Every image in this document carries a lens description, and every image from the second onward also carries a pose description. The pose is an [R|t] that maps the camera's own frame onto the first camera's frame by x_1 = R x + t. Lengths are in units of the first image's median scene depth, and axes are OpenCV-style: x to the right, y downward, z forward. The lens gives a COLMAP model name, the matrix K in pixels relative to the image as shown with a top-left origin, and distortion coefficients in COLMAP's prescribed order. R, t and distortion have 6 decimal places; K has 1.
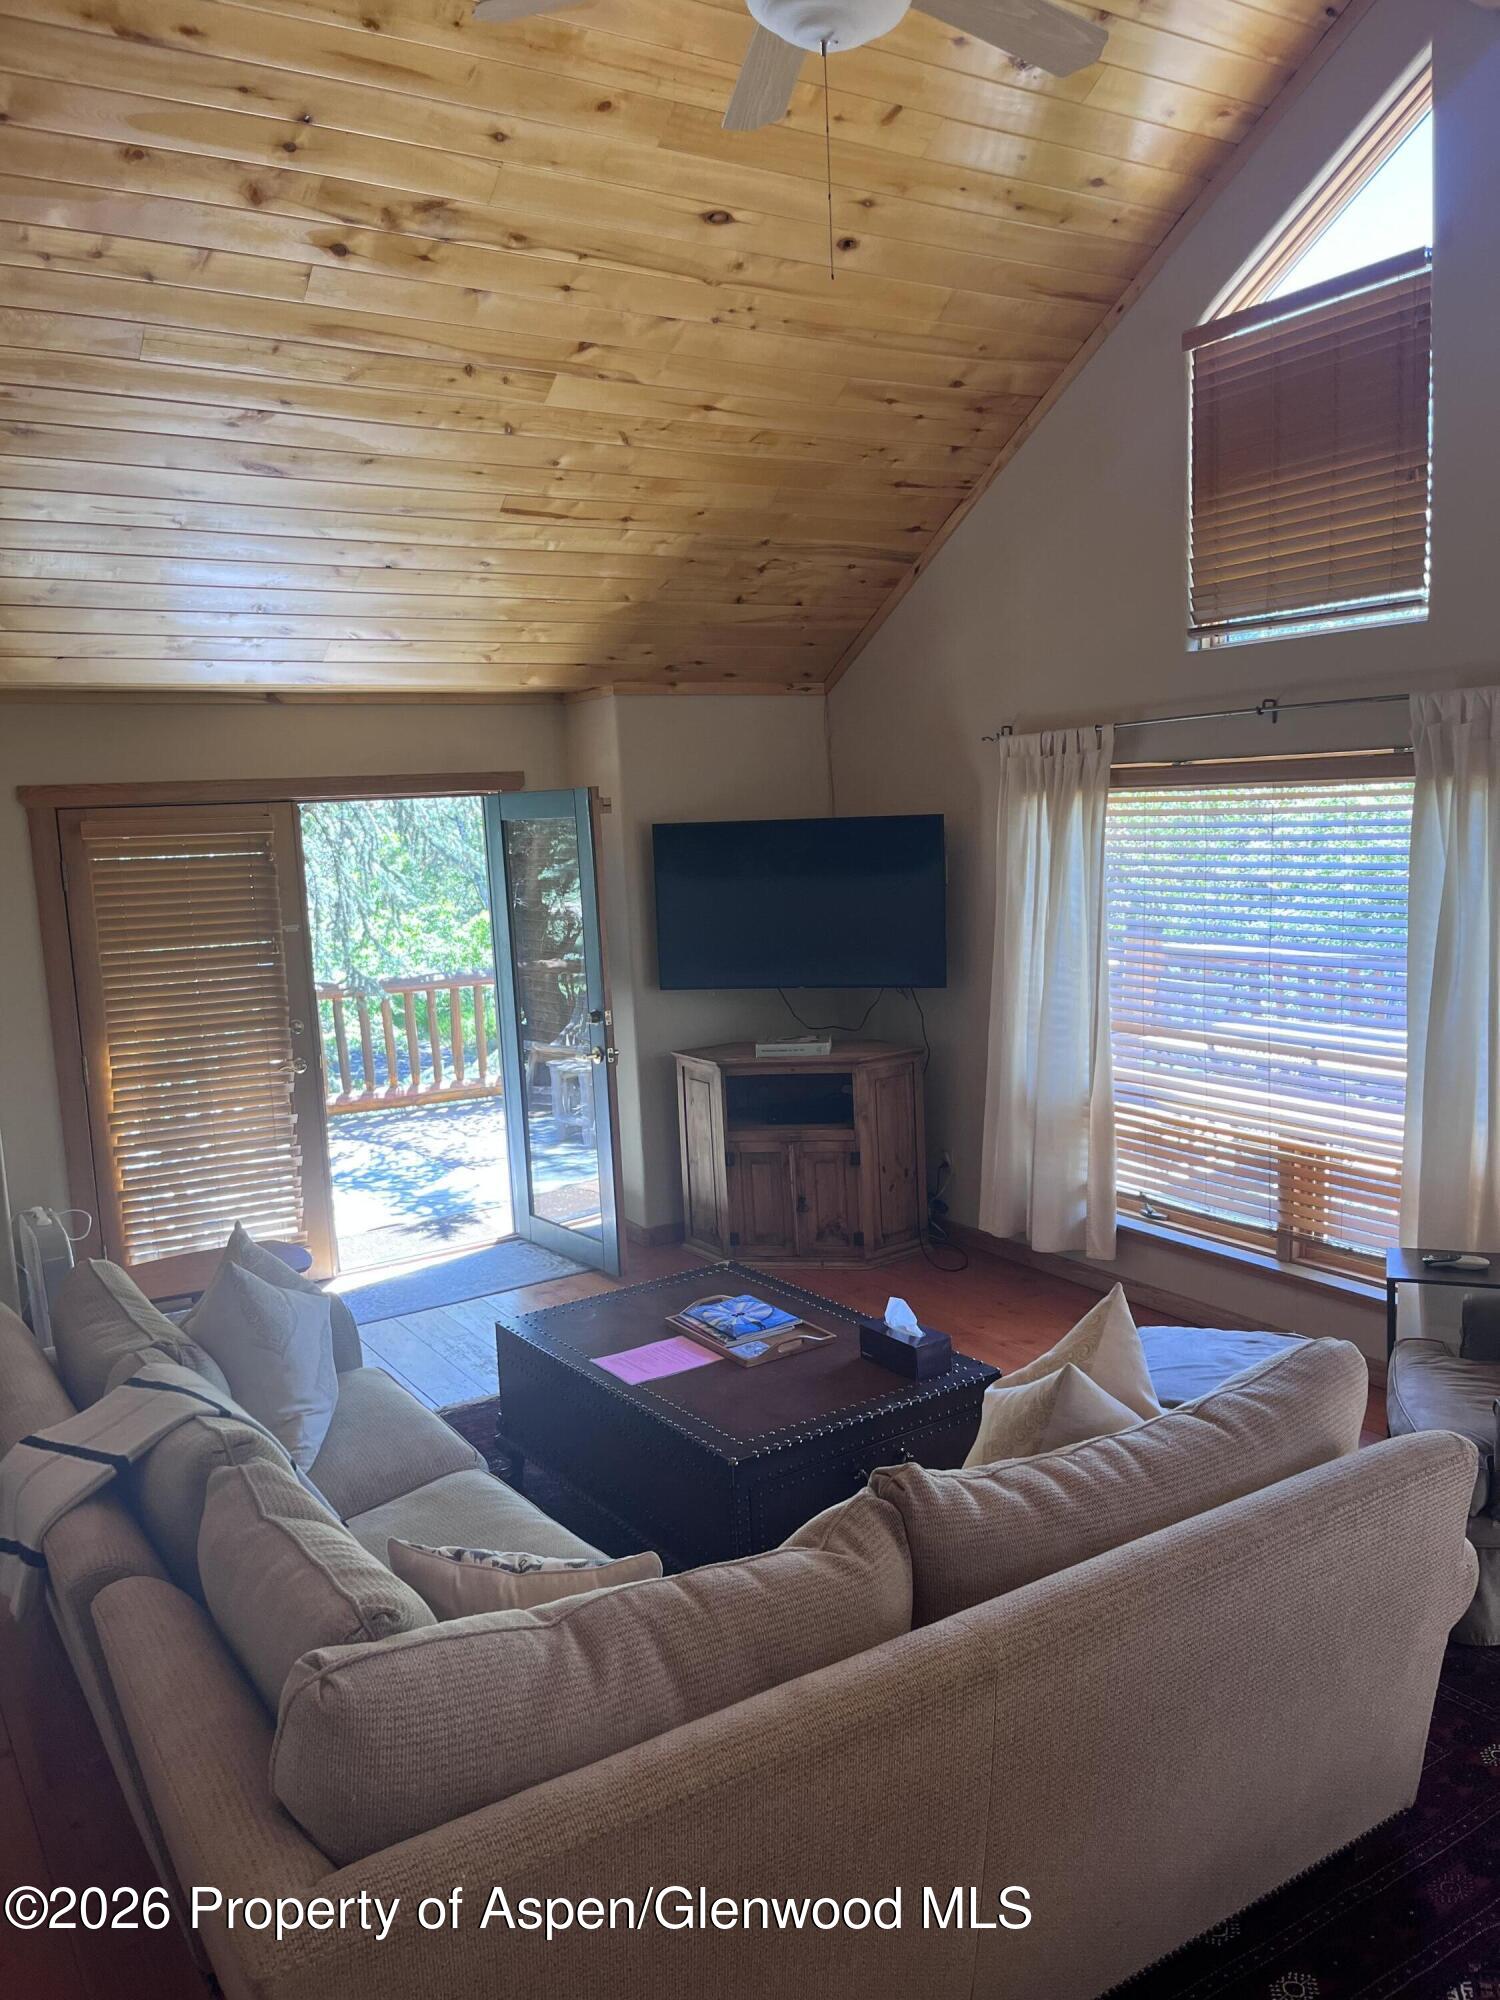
lens RADIAL K [[1554.8, 0, 750.0], [0, 1554.8, 1000.0], [0, 0, 1]] dist [0.036188, -0.004506]
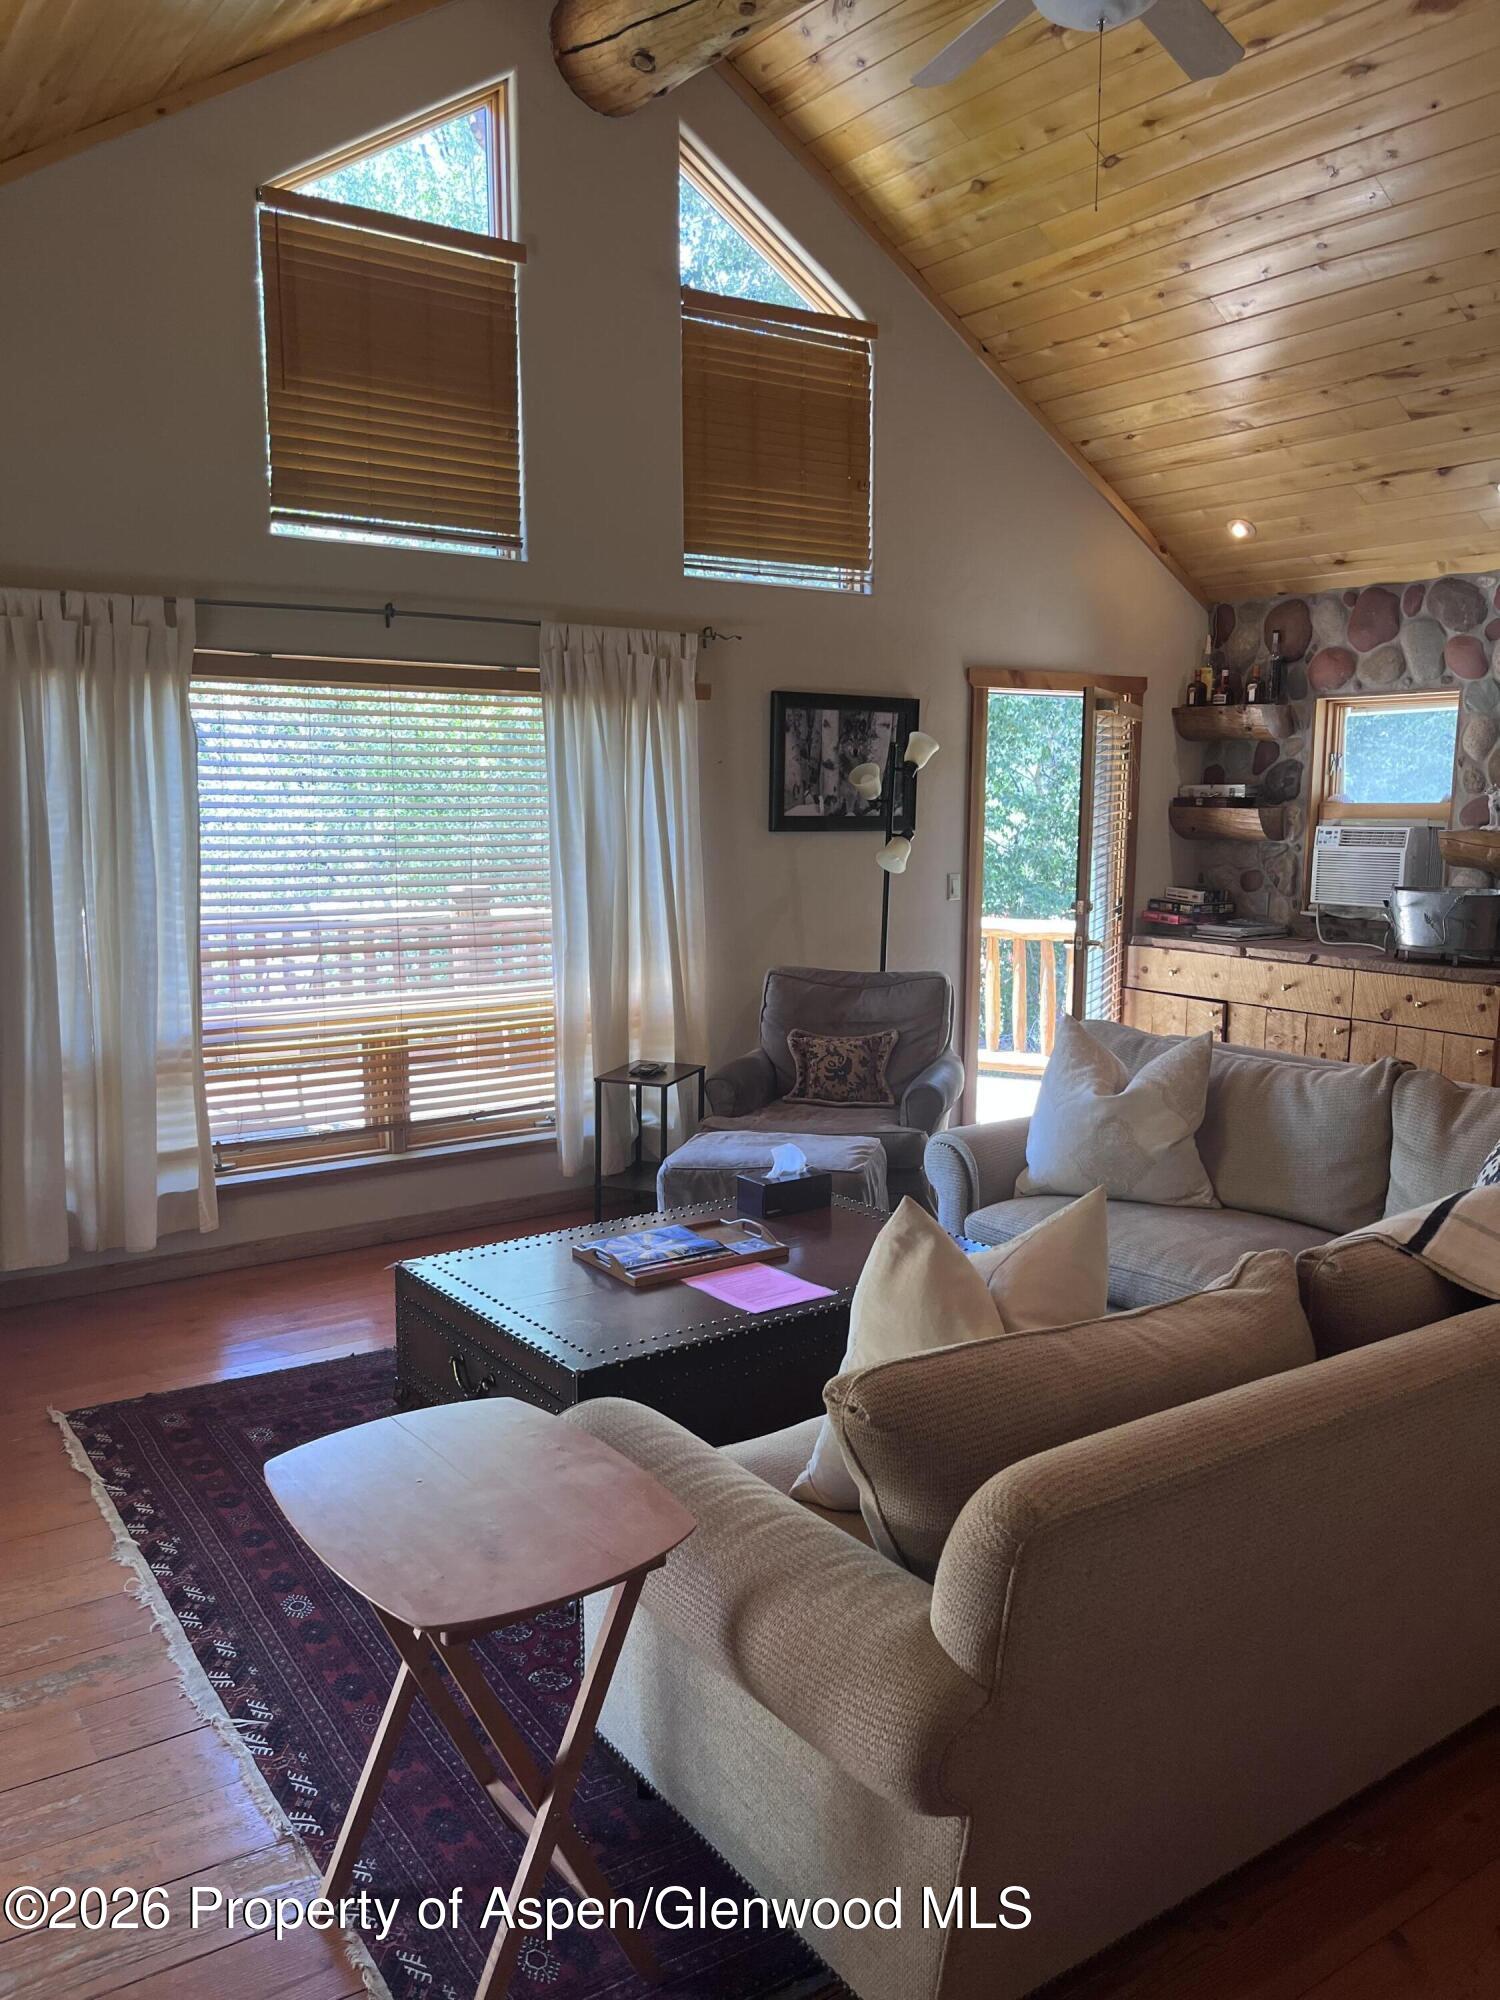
lens RADIAL K [[1554.8, 0, 750.0], [0, 1554.8, 1000.0], [0, 0, 1]] dist [0.036188, -0.004506]
pose [[-0.046138, -0.105490, 0.993349, -0.706646], [0.117594, 0.986921, 0.110269, -0.018639], [-0.991989, 0.121899, -0.033130, 0.798404]]
